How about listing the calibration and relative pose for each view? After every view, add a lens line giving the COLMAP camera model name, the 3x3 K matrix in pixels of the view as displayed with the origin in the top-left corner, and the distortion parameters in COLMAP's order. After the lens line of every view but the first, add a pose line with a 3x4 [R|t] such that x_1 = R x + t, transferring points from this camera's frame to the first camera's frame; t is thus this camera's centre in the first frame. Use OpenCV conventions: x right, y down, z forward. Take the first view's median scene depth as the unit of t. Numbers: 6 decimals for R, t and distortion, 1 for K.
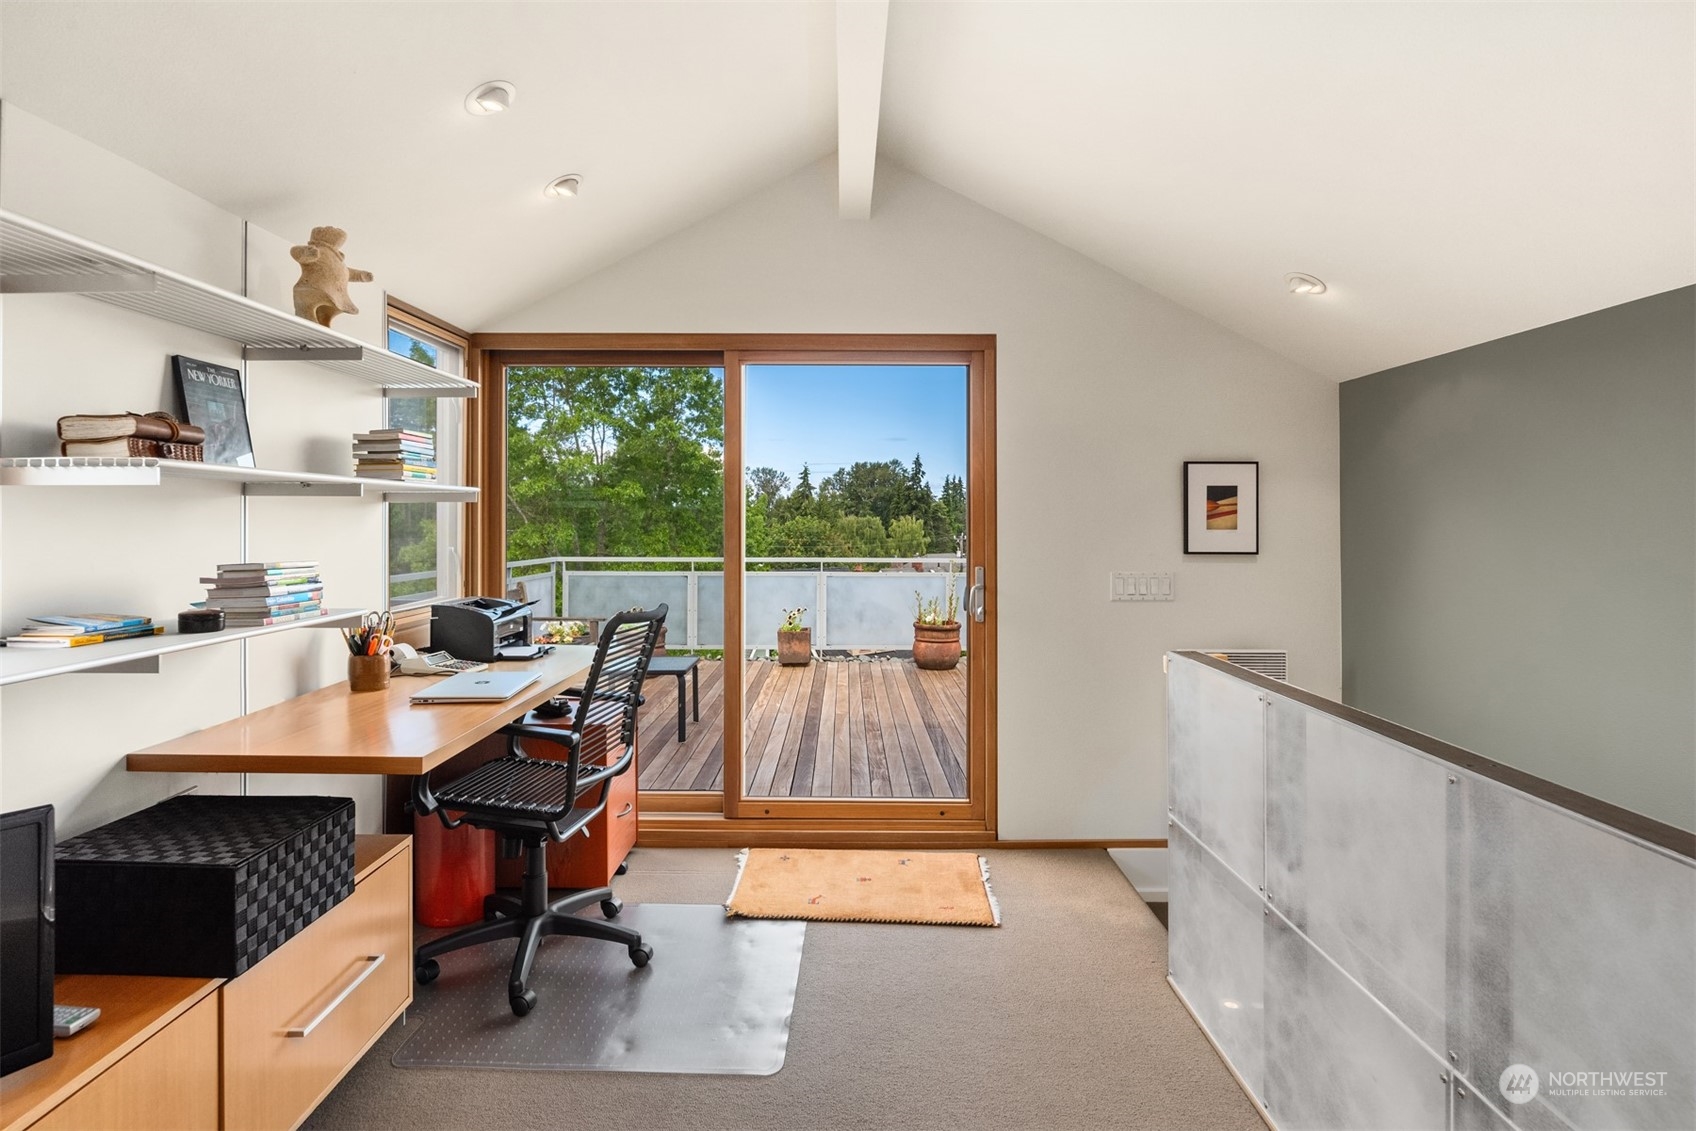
lens RADIAL K [[928.1, 0, 838.9], [0, 928.1, 555.5], [0, 0, 1]] dist [-0.000752, -0.002222]
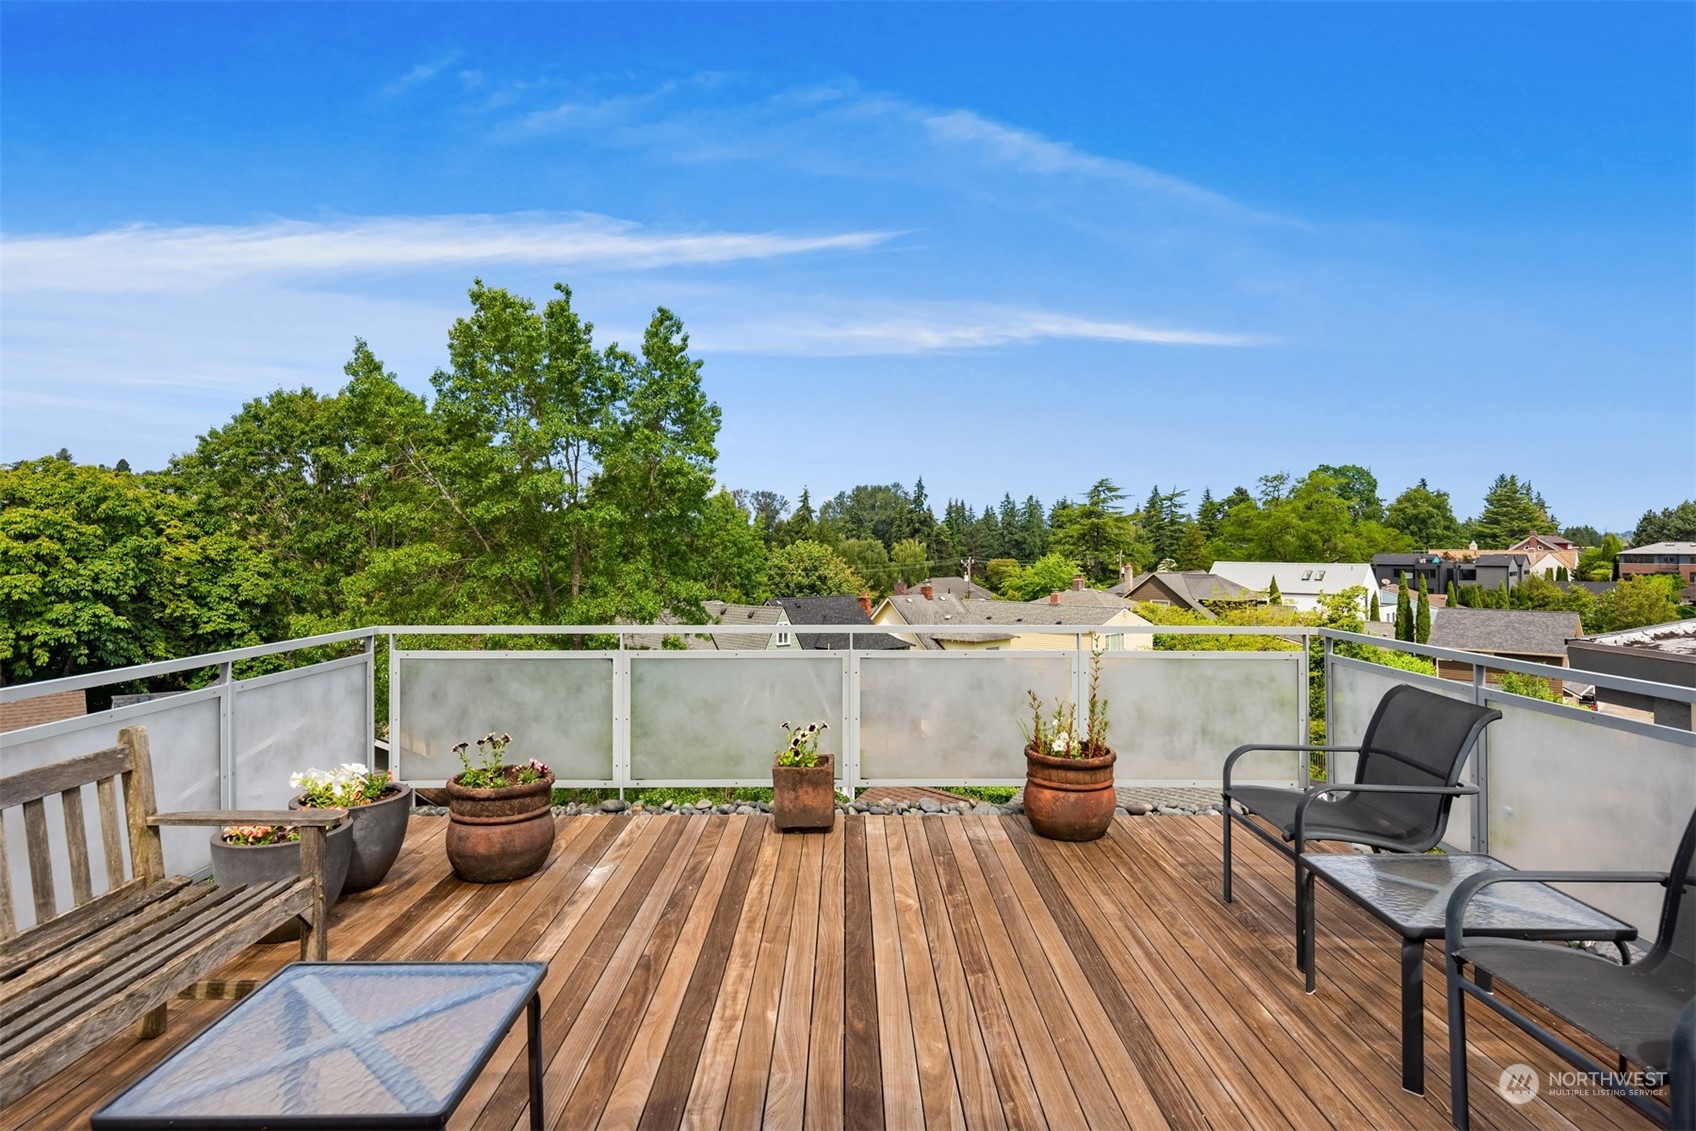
lens RADIAL K [[928.1, 0, 852.3], [0, 928.1, 557.8], [0, 0, 1]] dist [-0.000752, -0.002222]
pose [[0.999879, -0.005378, 0.014597, -0.025681], [0.005706, 0.999730, -0.022522, -0.025116], [-0.014472, 0.022603, 0.999640, 0.433148]]
